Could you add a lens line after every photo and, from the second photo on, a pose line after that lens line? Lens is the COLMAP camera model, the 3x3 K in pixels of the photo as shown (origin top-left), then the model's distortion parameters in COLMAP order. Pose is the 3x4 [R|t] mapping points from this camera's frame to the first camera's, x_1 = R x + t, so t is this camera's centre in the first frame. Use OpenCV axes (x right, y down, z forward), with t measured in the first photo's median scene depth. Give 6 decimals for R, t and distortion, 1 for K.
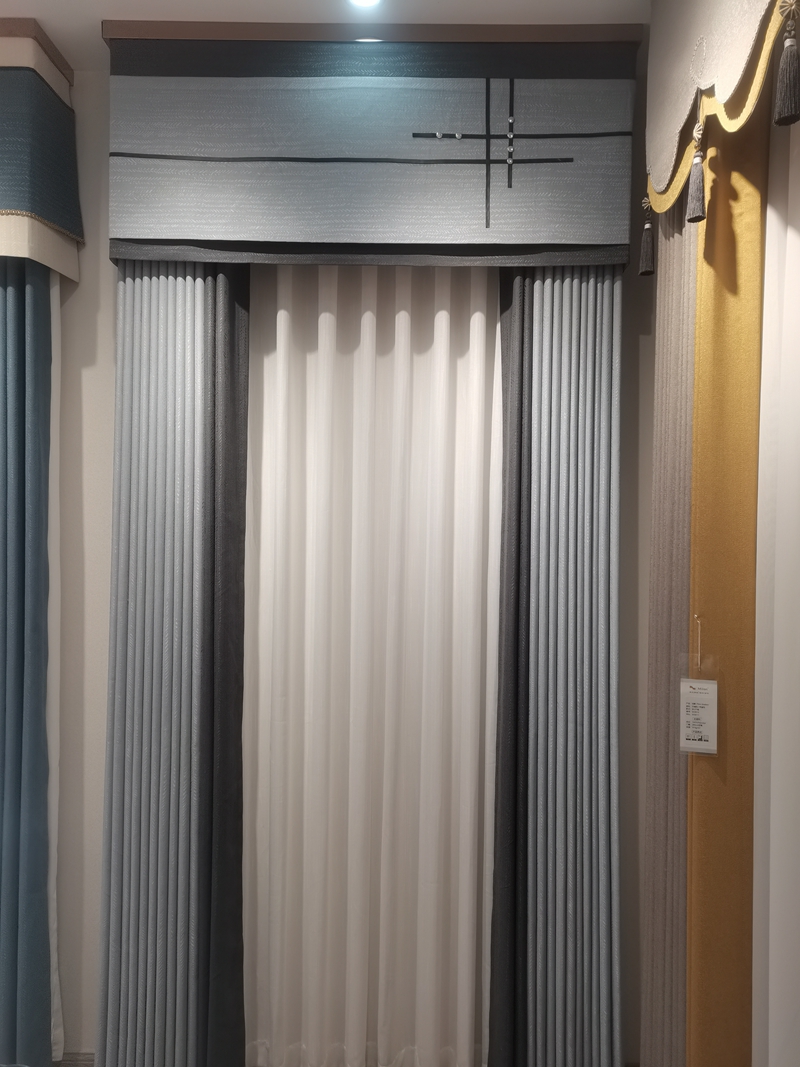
lens RADIAL K [[828.6, 0, 400.0], [0, 828.6, 533.5], [0, 0, 1]] dist [0.040040, -0.010473]
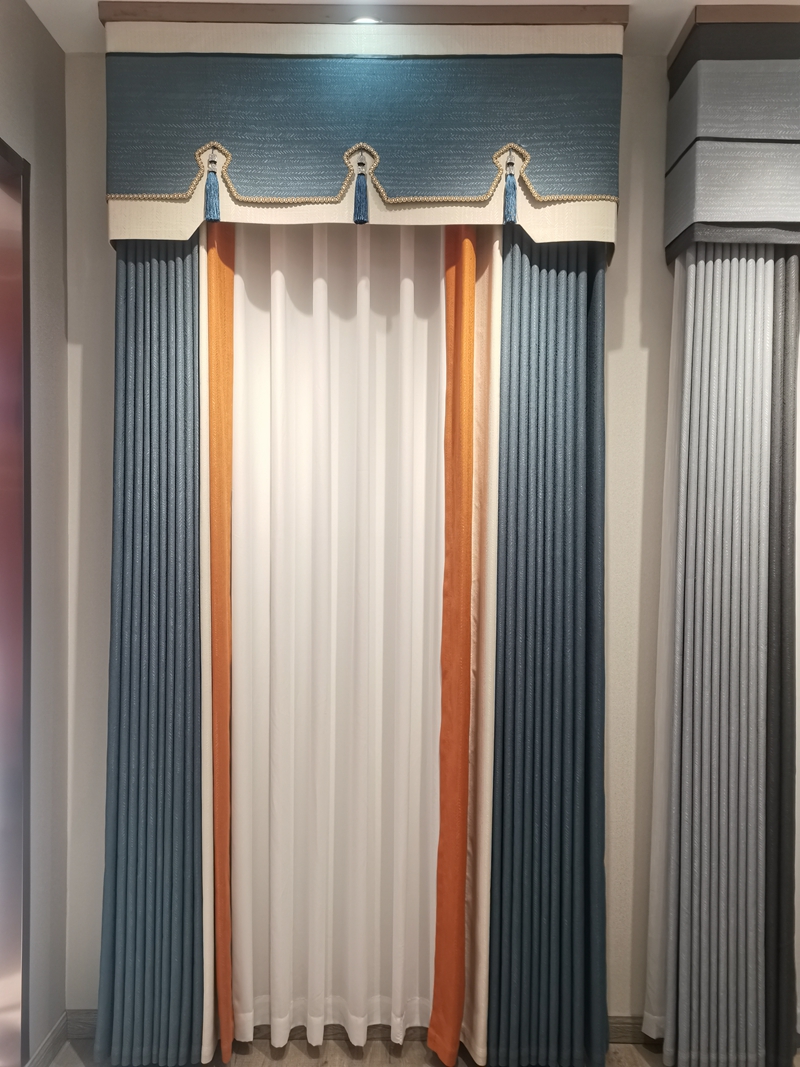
lens RADIAL K [[814.9, 0, 400.0], [0, 814.9, 533.5], [0, 0, 1]] dist [0.053411, 0.000955]
pose [[0.999327, -0.007706, 0.035855, -0.748455], [0.006951, 0.999753, 0.021112, 0.006394], [-0.036009, -0.020848, 0.999134, -0.011252]]
